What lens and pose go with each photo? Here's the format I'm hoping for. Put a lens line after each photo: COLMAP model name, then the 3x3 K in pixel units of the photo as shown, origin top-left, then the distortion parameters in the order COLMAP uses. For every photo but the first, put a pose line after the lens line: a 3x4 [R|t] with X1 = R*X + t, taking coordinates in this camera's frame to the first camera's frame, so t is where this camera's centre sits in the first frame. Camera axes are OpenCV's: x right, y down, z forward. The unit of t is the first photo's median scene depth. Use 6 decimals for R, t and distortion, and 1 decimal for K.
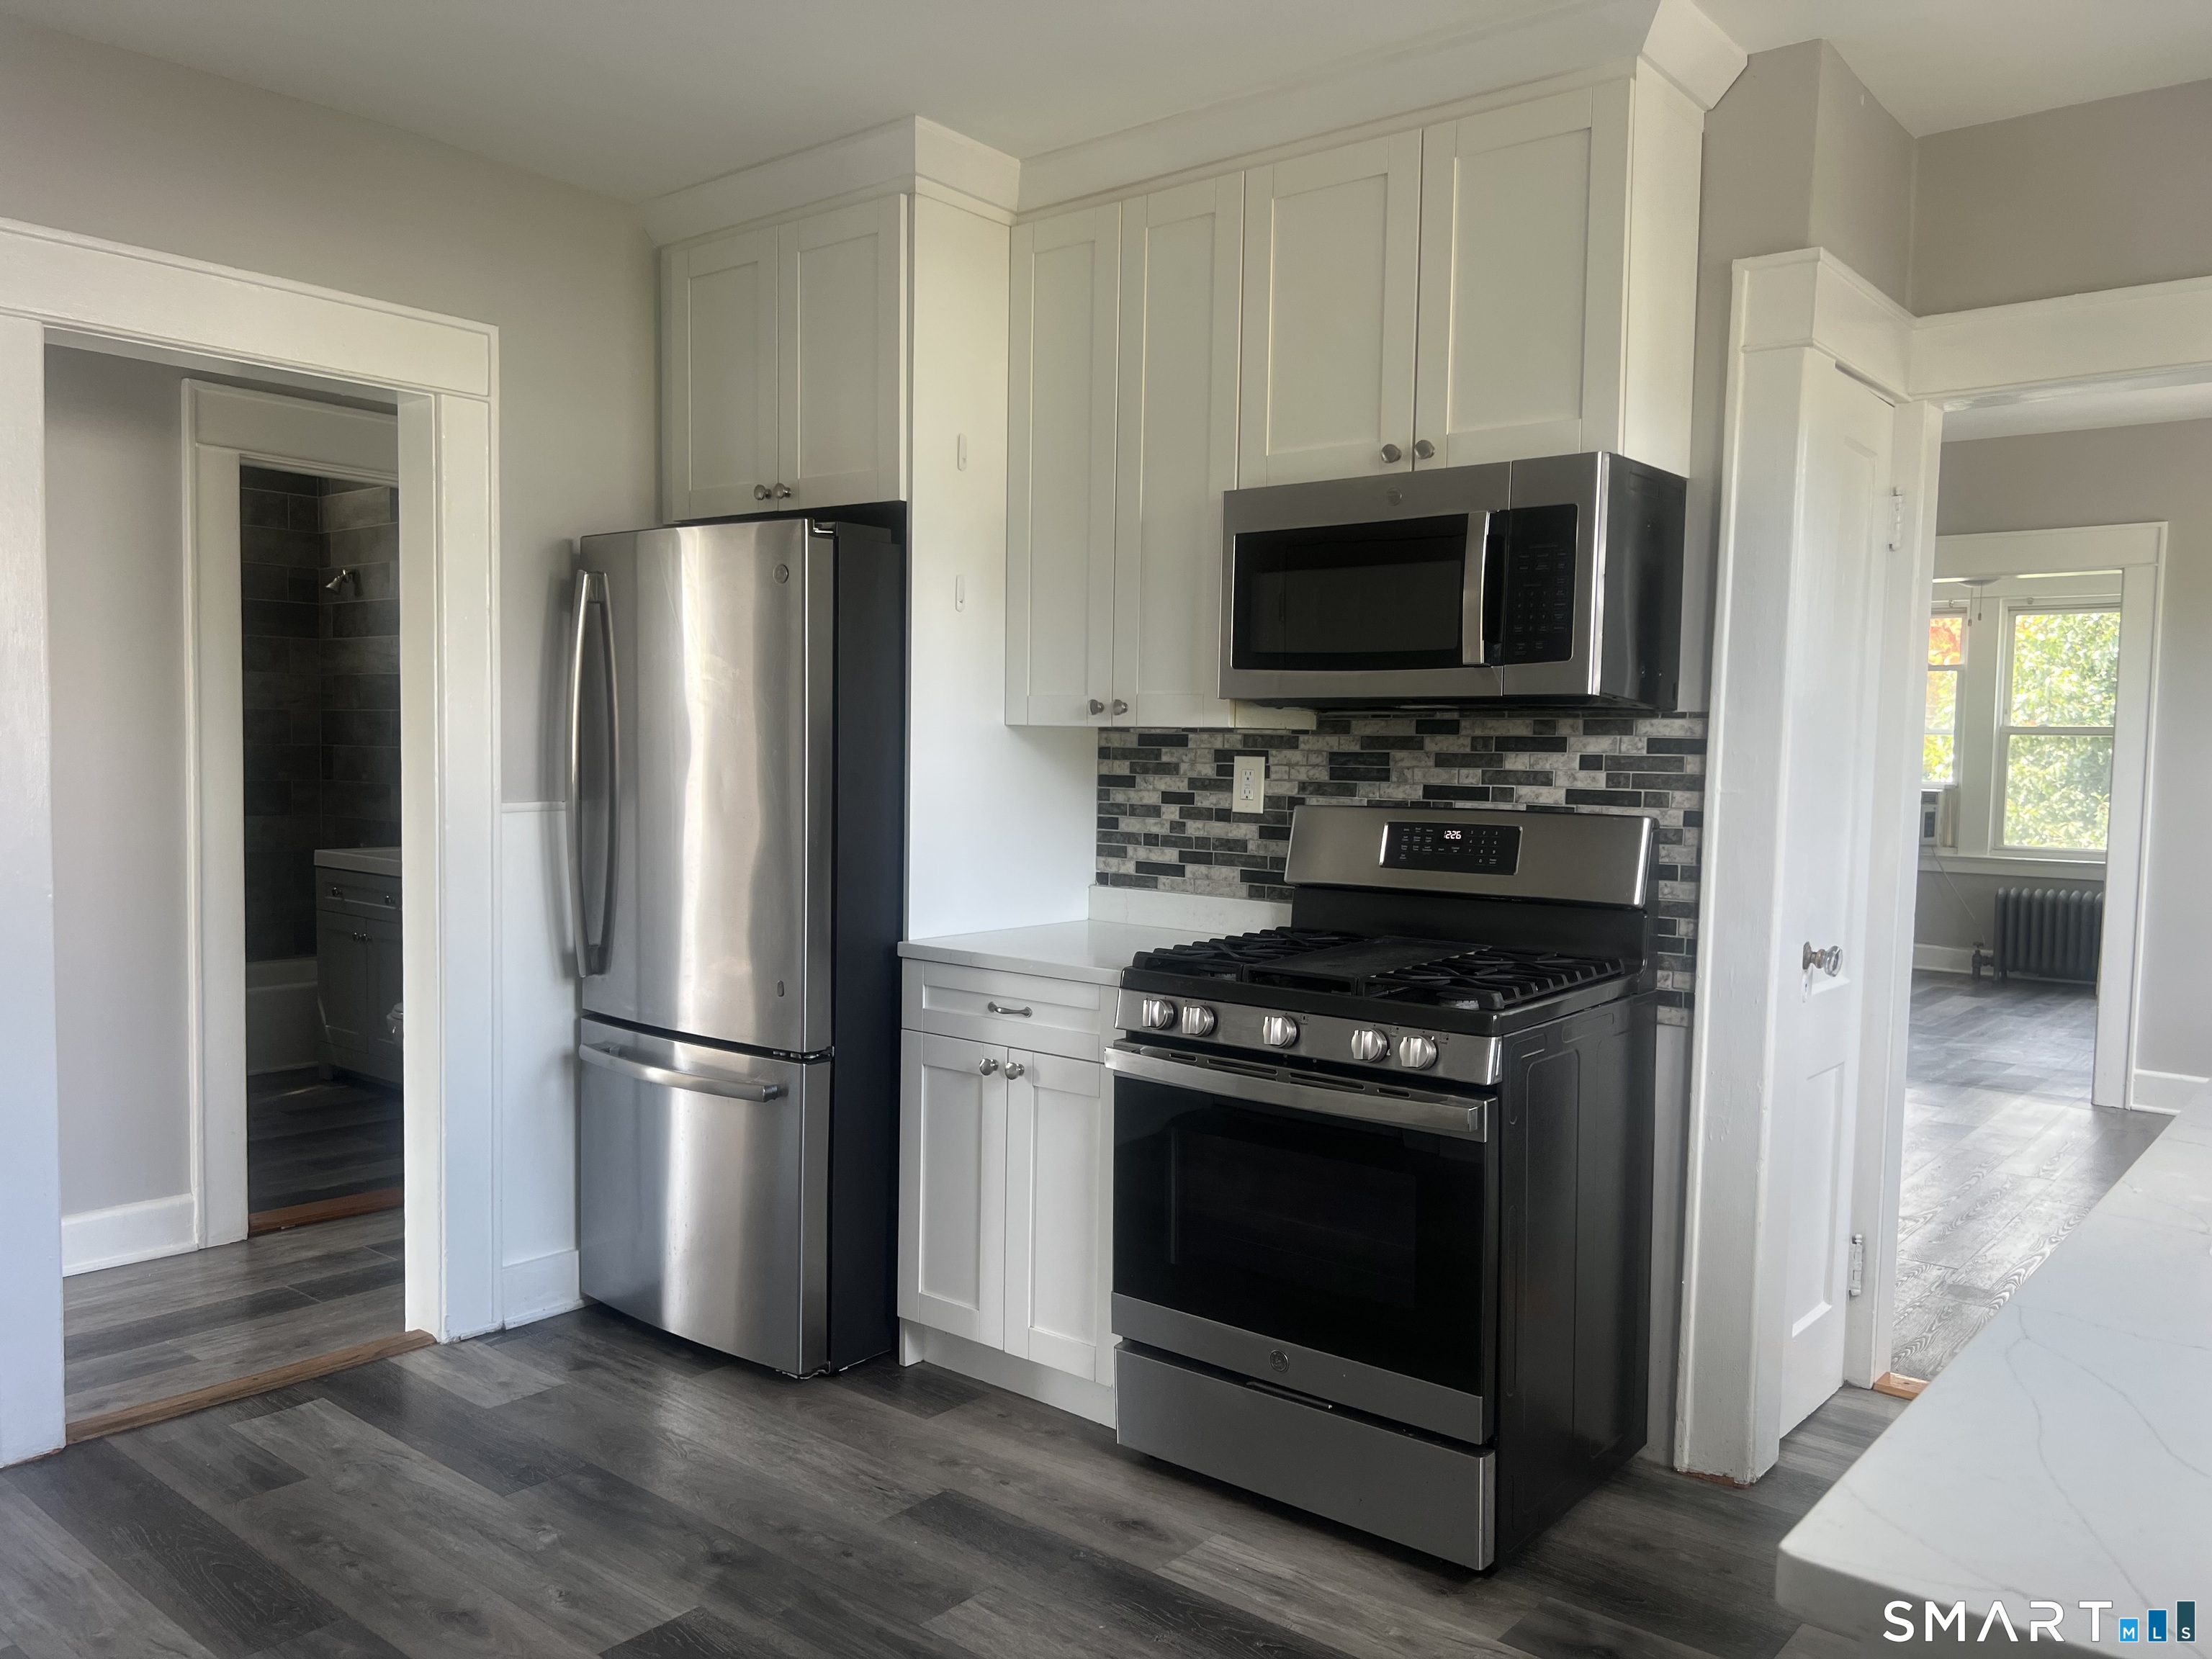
lens RADIAL K [[1677.4, 0, 1106.0], [0, 1677.4, 829.5], [0, 0, 1]] dist [-0.002224, -0.001029]
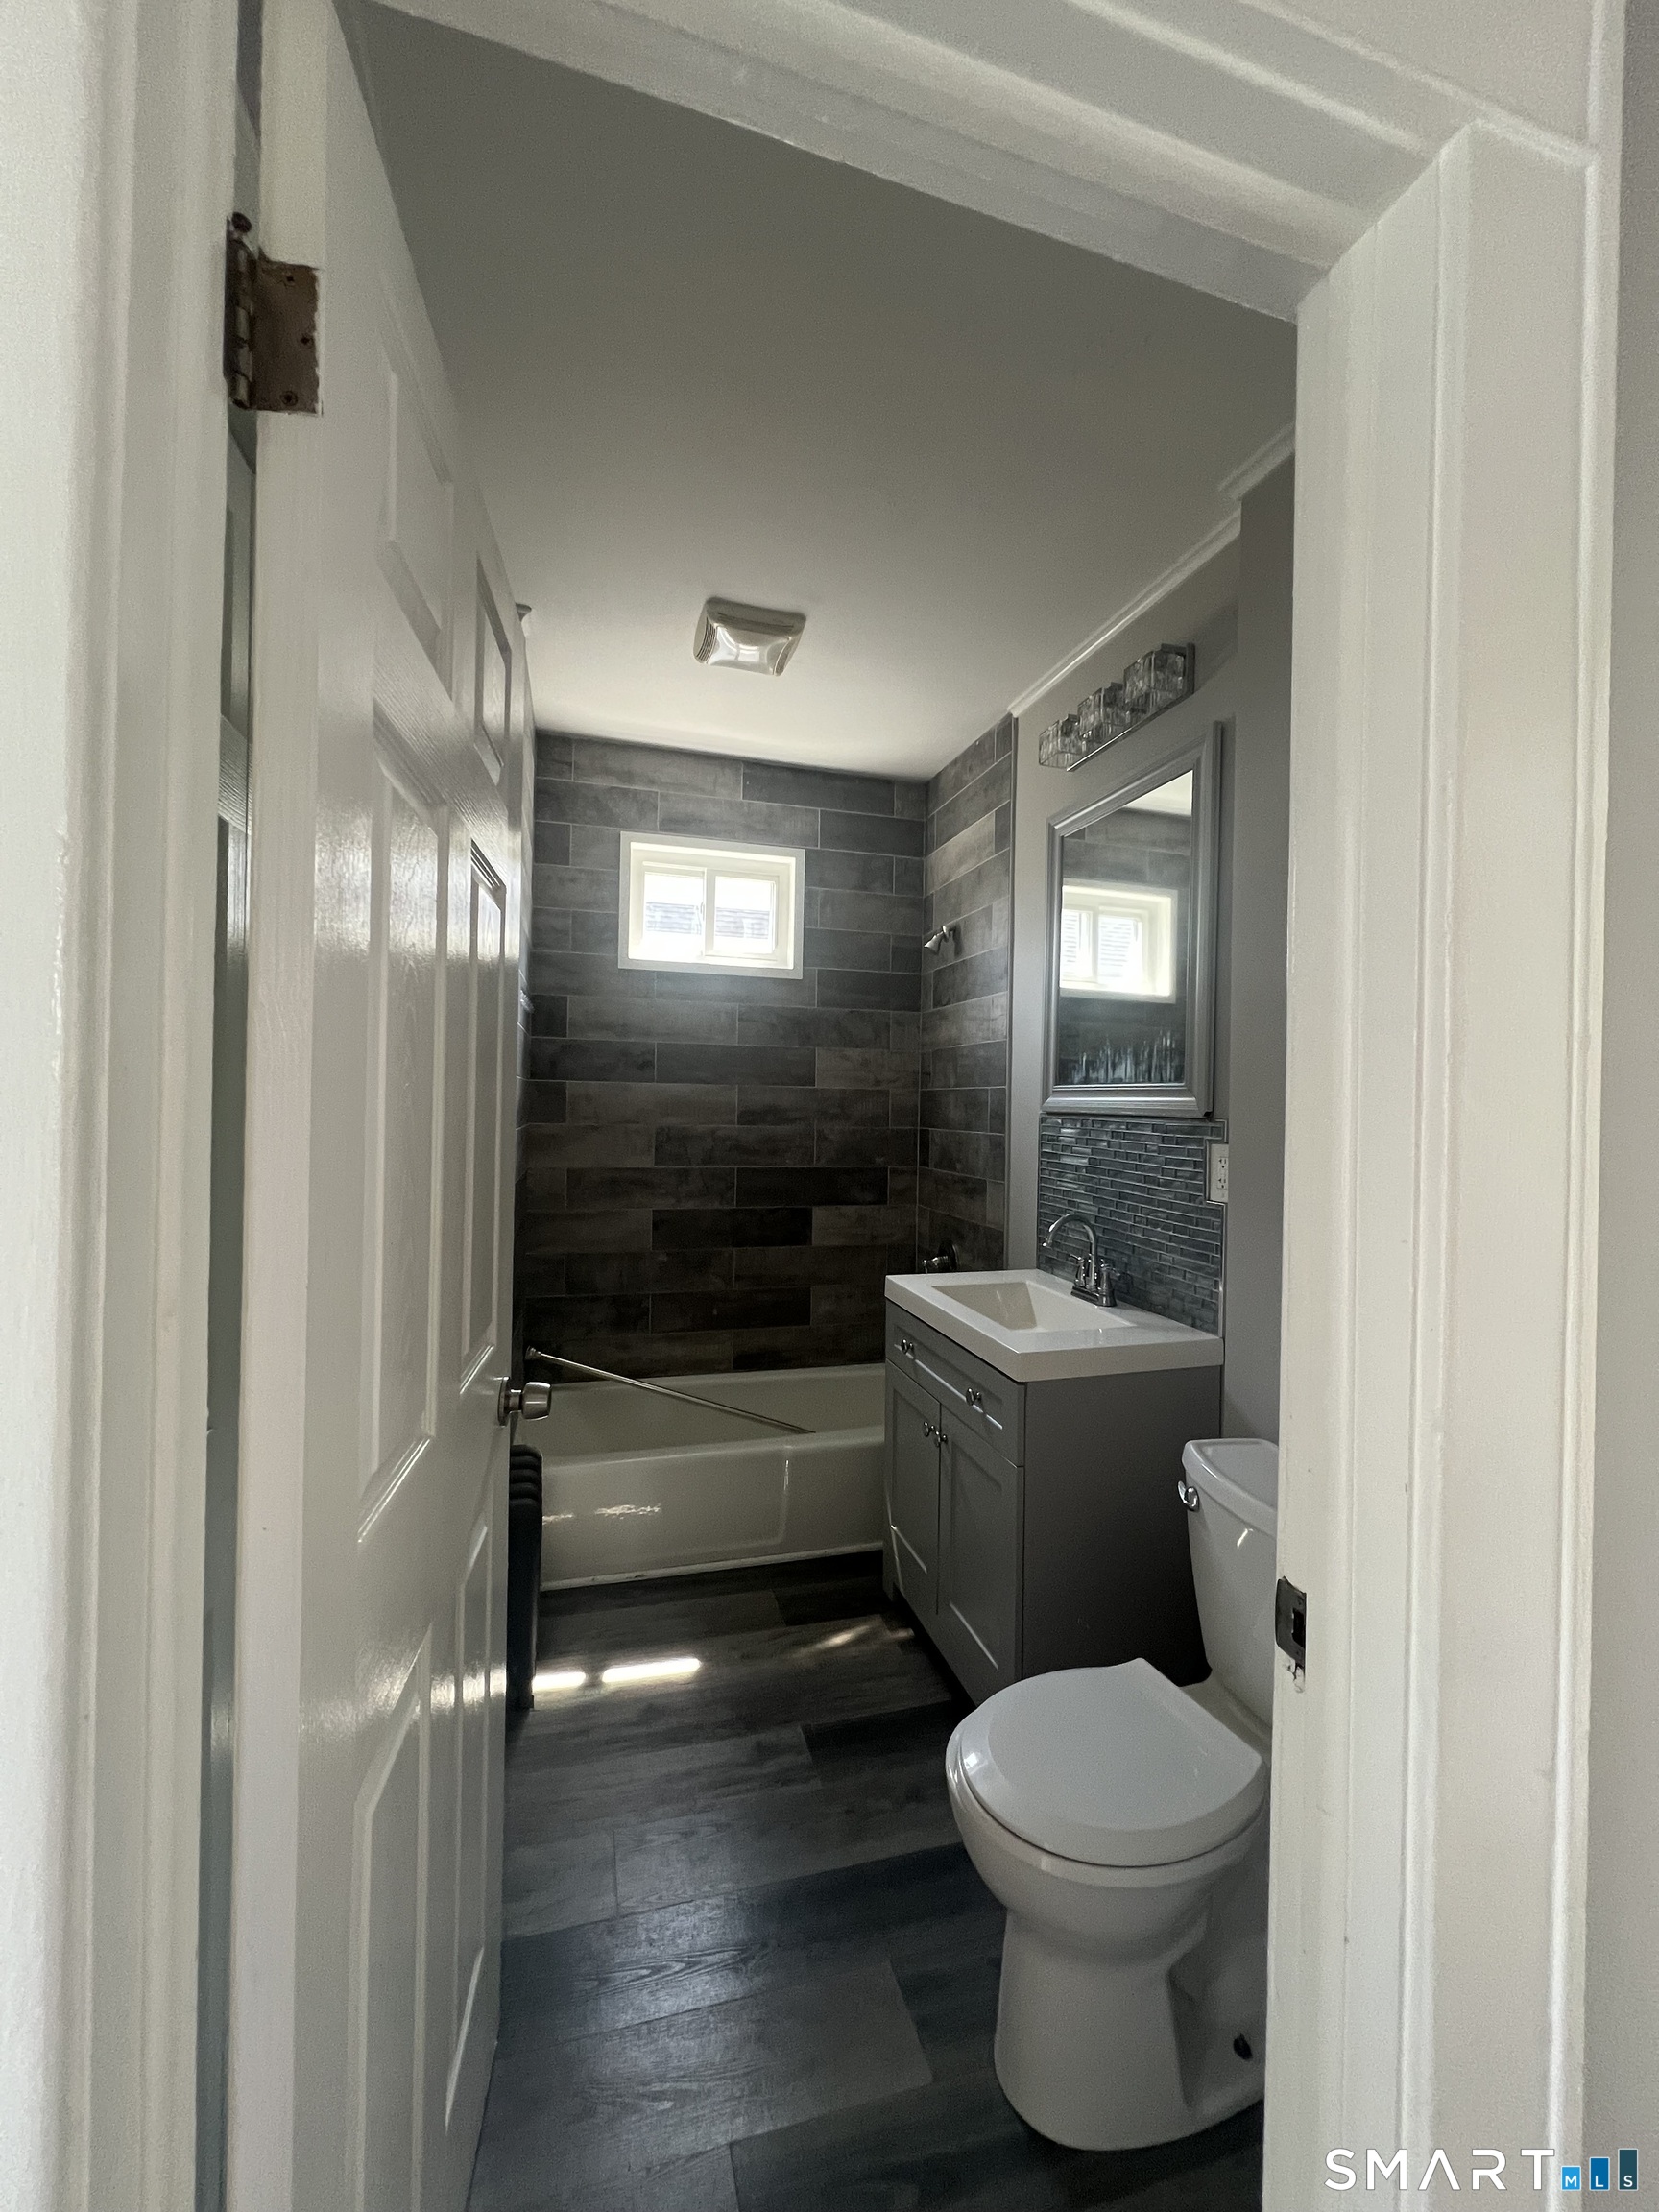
lens RADIAL K [[883.3, 0, 829.5], [0, 883.3, 1106.0], [0, 0, 1]] dist [-0.000379, -0.000016]
pose [[0.827568, -0.000402, -0.561366, -0.247519], [-0.033196, 0.998215, -0.049652, -0.038066], [0.560383, 0.059725, 0.826077, 0.595346]]
